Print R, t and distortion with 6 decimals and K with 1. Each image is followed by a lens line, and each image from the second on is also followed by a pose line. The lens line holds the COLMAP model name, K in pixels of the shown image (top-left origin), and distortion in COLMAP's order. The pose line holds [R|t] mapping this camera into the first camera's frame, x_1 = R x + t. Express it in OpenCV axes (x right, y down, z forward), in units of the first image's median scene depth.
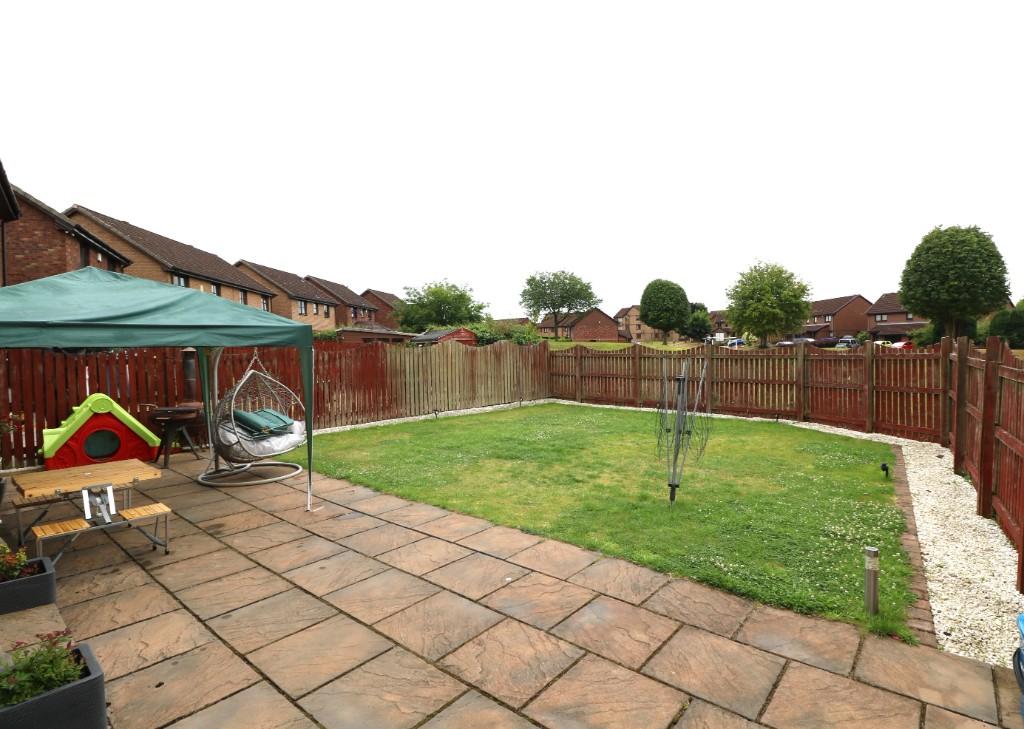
lens RADIAL K [[532.8, 0, 514.6], [0, 532.8, 364.3], [0, 0, 1]] dist [-0.005158, -0.001117]
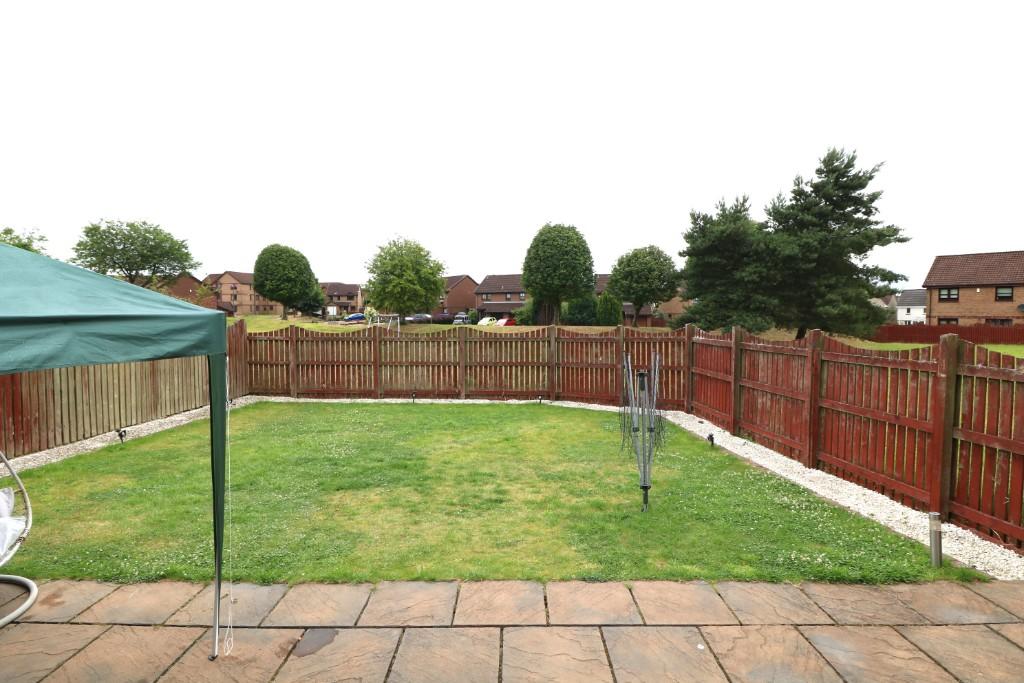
lens RADIAL K [[580.6, 0, 508.2], [0, 580.6, 340.6], [0, 0, 1]] dist [-0.007059, -0.005131]
pose [[0.760377, -0.018166, 0.649228, -0.235474], [0.016382, 0.999827, 0.008789, -0.019760], [-0.649276, 0.003953, 0.760543, 0.158934]]
